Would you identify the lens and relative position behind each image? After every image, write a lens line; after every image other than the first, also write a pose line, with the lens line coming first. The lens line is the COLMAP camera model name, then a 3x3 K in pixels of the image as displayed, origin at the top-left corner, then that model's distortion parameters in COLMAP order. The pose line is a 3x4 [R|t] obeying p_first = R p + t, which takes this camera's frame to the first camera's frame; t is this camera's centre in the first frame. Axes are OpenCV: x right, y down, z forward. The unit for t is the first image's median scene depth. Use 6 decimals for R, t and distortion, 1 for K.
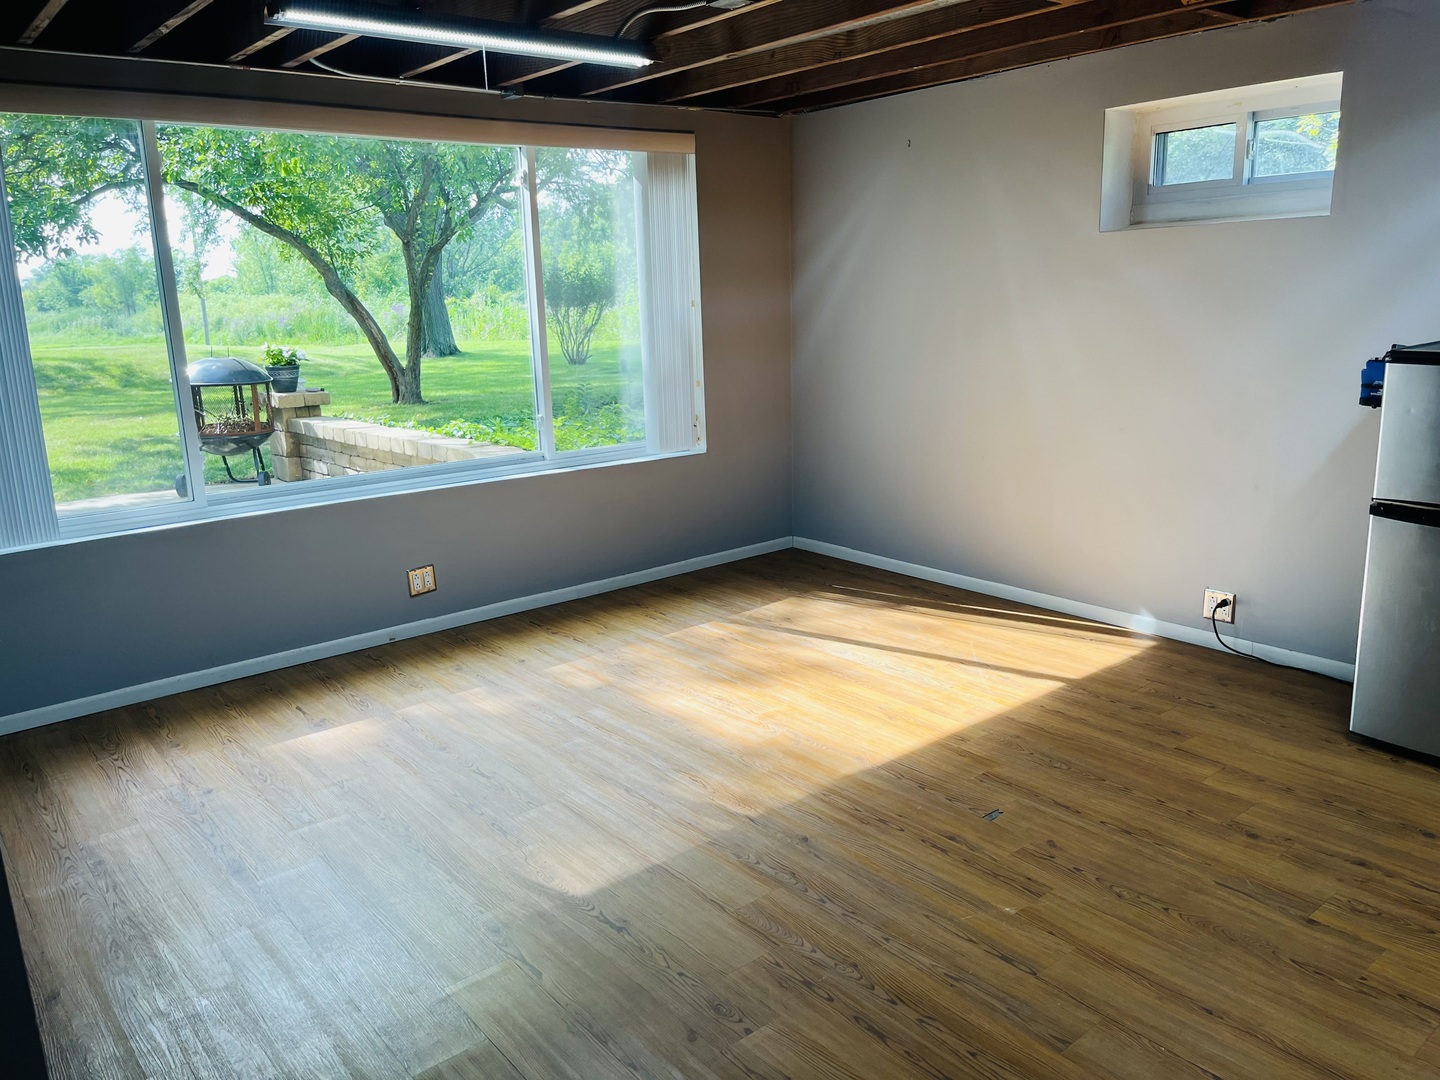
lens RADIAL K [[1093.3, 0, 728.1], [0, 1093.3, 535.6], [0, 0, 1]] dist [0.060037, -0.092764]
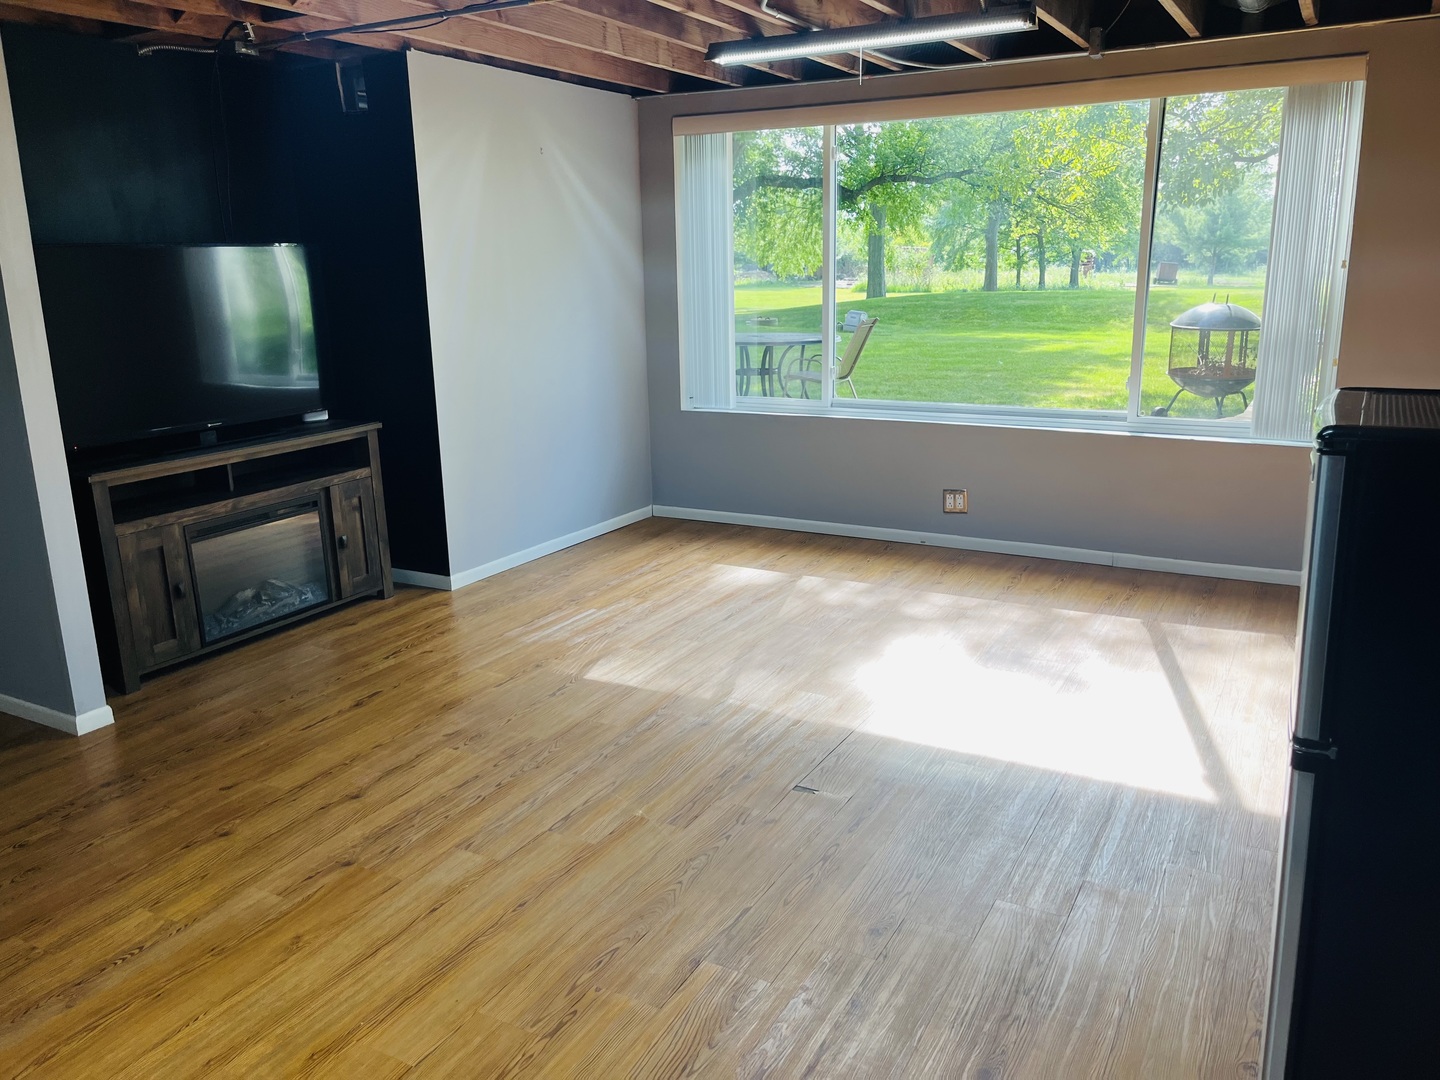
lens RADIAL K [[1093.3, 0, 728.1], [0, 1093.3, 535.6], [0, 0, 1]] dist [0.060037, -0.092764]
pose [[0.369885, 0.254059, -0.893666, 0.802610], [-0.202899, 0.960757, 0.189153, -0.111981], [0.906652, 0.111359, 0.406918, 0.380133]]
